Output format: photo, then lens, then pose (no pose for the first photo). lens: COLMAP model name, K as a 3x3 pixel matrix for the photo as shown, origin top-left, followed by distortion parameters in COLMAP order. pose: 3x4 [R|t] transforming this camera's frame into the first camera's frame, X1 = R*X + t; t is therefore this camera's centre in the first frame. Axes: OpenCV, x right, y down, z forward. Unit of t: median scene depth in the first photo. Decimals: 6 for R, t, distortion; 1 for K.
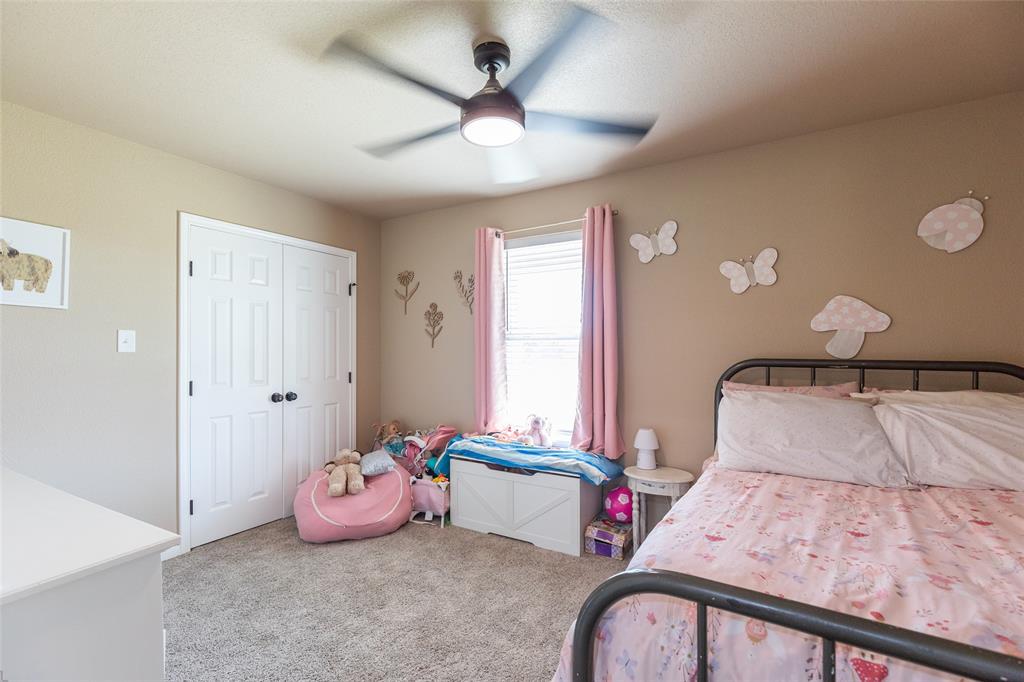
lens RADIAL K [[462.5, 0, 515.6], [0, 462.5, 344.6], [0, 0, 1]] dist [0.001761, 0.000217]
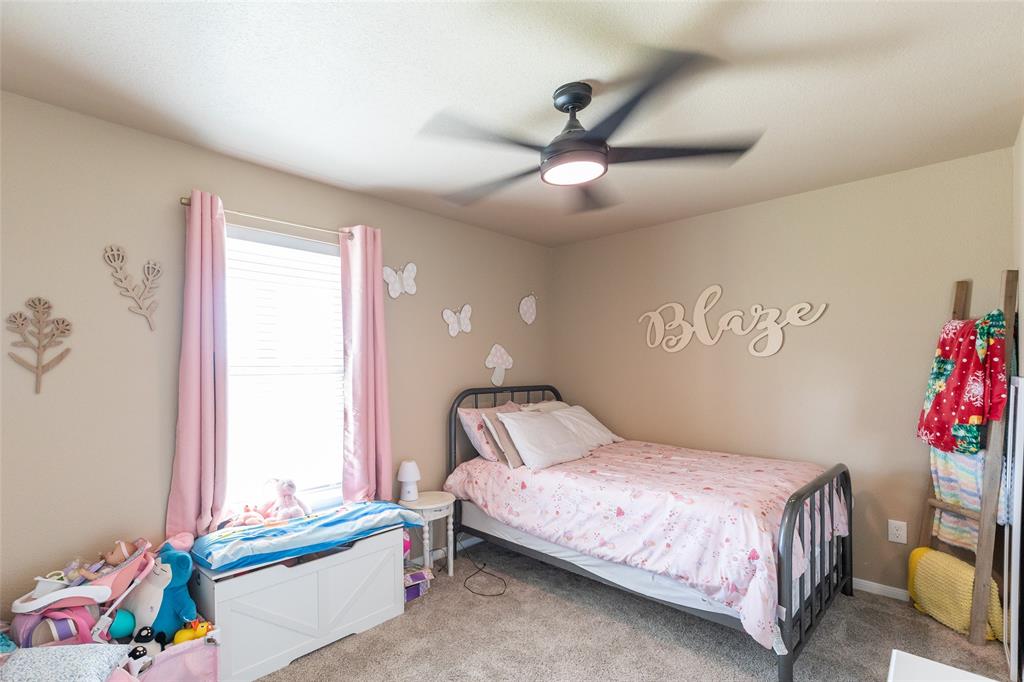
lens RADIAL K [[449.5, 0, 510.7], [0, 449.5, 368.8], [0, 0, 1]] dist [0.000959, 0.000135]
pose [[0.251520, 0.003167, 0.967847, -0.638631], [0.004806, 0.999978, -0.004521, -0.018389], [-0.967840, 0.005788, 0.251499, 0.541976]]
